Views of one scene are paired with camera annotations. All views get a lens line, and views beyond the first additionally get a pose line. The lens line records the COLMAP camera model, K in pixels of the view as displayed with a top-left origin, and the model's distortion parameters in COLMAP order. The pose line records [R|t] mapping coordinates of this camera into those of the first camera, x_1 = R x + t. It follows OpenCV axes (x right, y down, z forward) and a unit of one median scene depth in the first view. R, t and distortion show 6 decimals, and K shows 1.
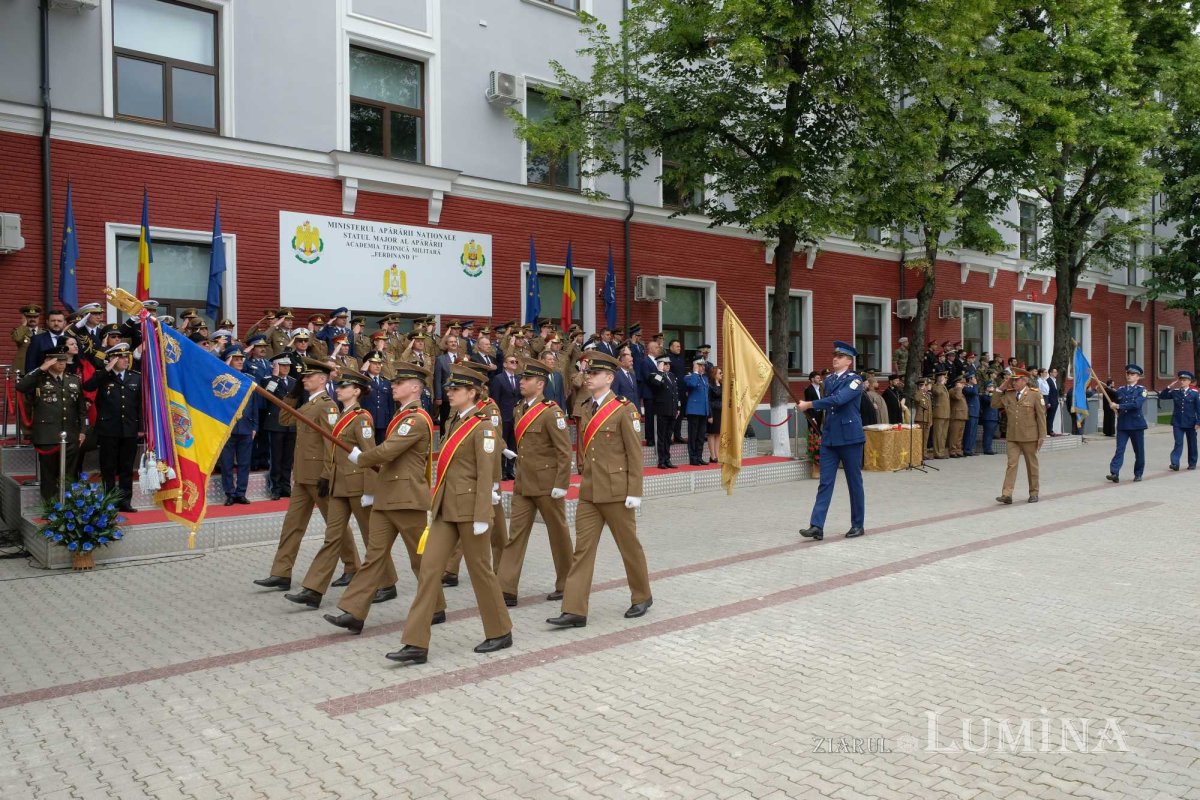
lens RADIAL K [[948.3, 0, 605.0], [0, 948.3, 401.6], [0, 0, 1]] dist [-0.031717, 0.037426]
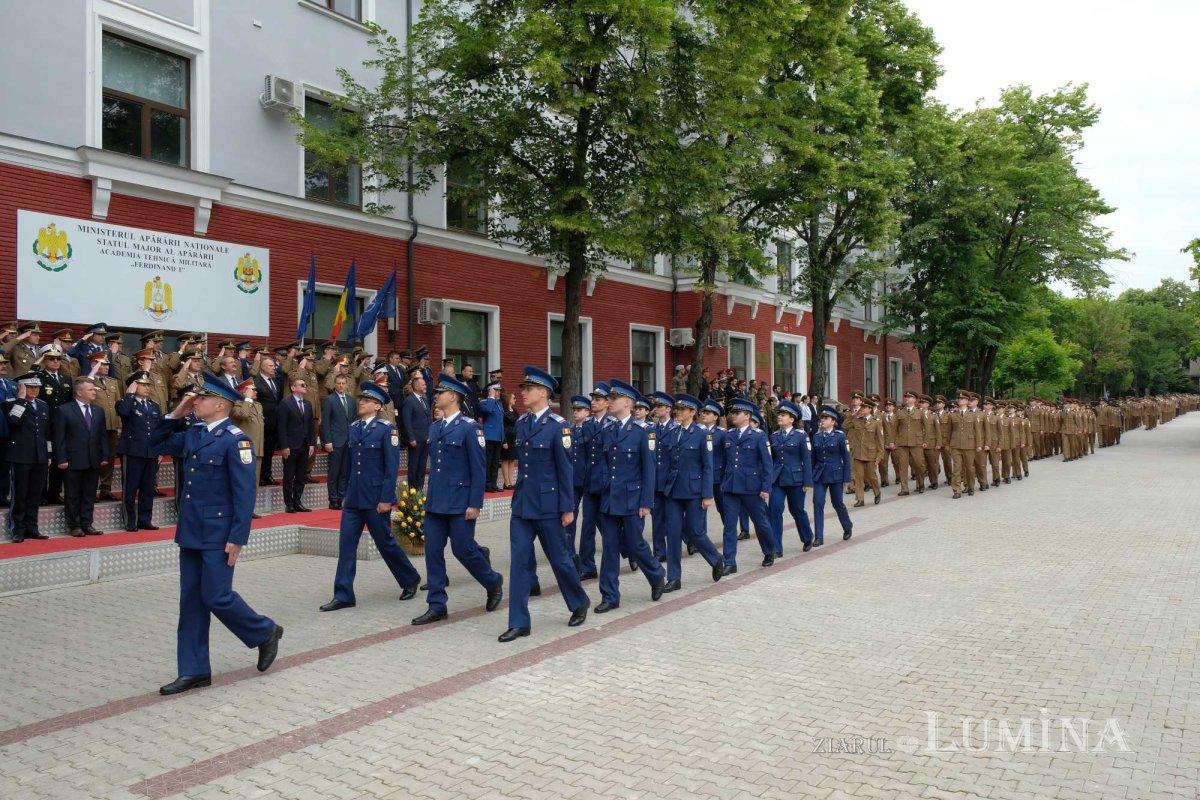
lens RADIAL K [[948.3, 0, 606.1], [0, 948.3, 404.5], [0, 0, 1]] dist [-0.031717, 0.037426]
pose [[0.967872, 0.002358, 0.251433, -0.032559], [0.003975, 0.999688, -0.024675, 0.001133], [-0.251413, 0.024882, 0.967560, 0.022902]]
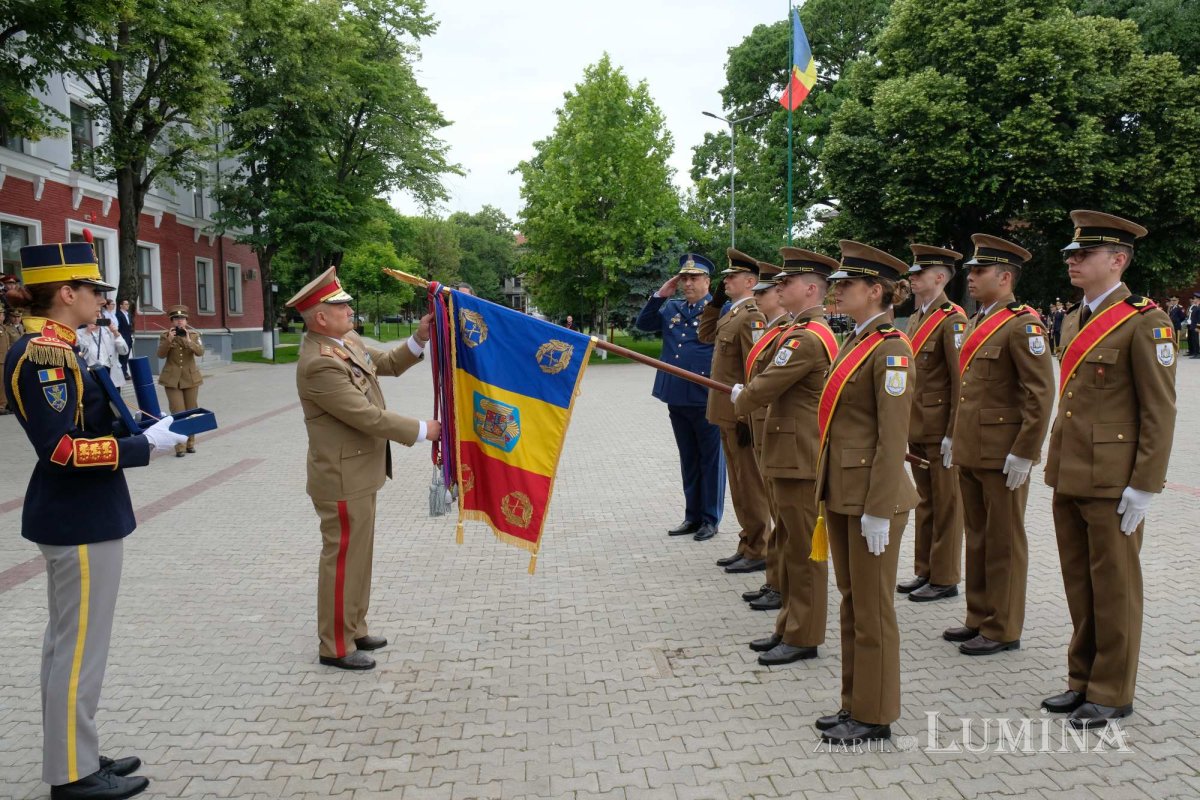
lens RADIAL K [[915.8, 0, 609.8], [0, 915.8, 412.6], [0, 0, 1]] dist [0.009867, -0.011590]
pose [[0.596597, -0.069895, 0.799491, 0.093316], [0.005642, 0.996541, 0.082911, -0.000177], [-0.802521, -0.044954, 0.594928, 0.198451]]
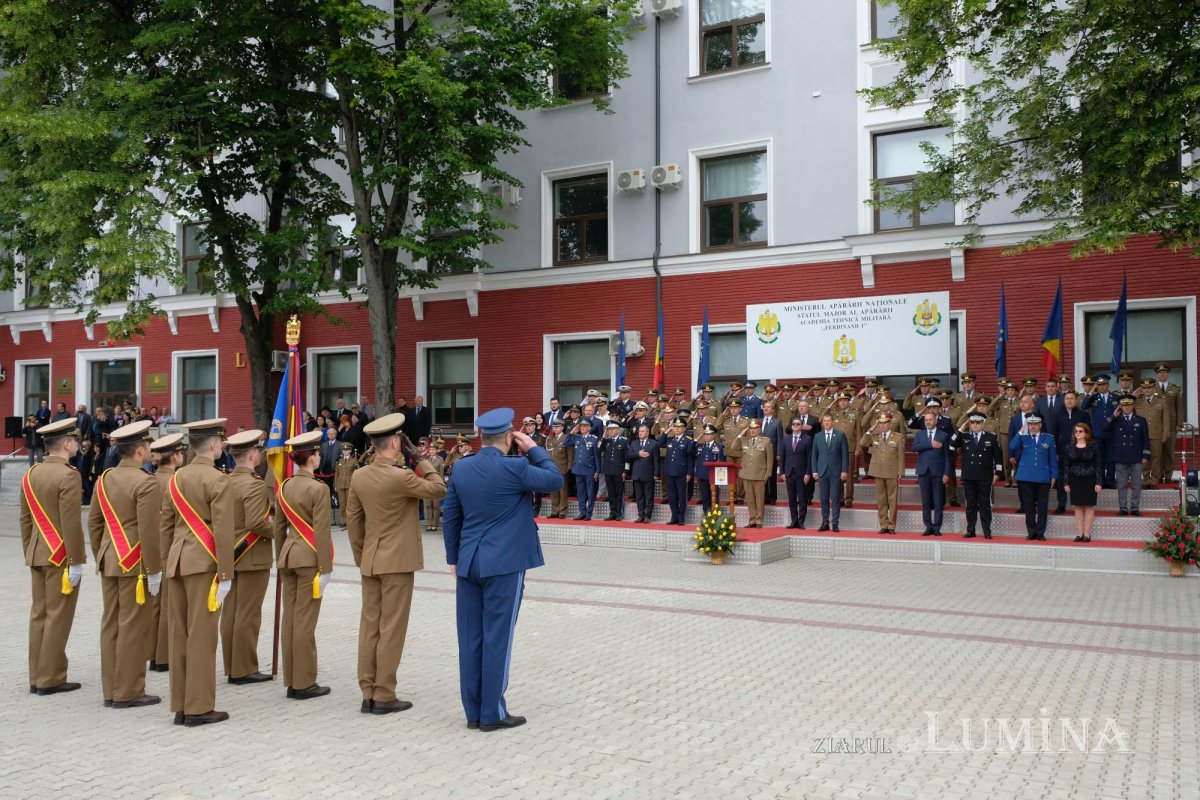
lens RADIAL K [[948.3, 0, 596.5], [0, 948.3, 404.8], [0, 0, 1]] dist [-0.031717, 0.037426]
pose [[0.357217, -0.018614, -0.933836, 0.681395], [-0.007894, 0.999706, -0.022947, -0.031623], [0.933988, 0.015569, 0.356965, 0.308222]]
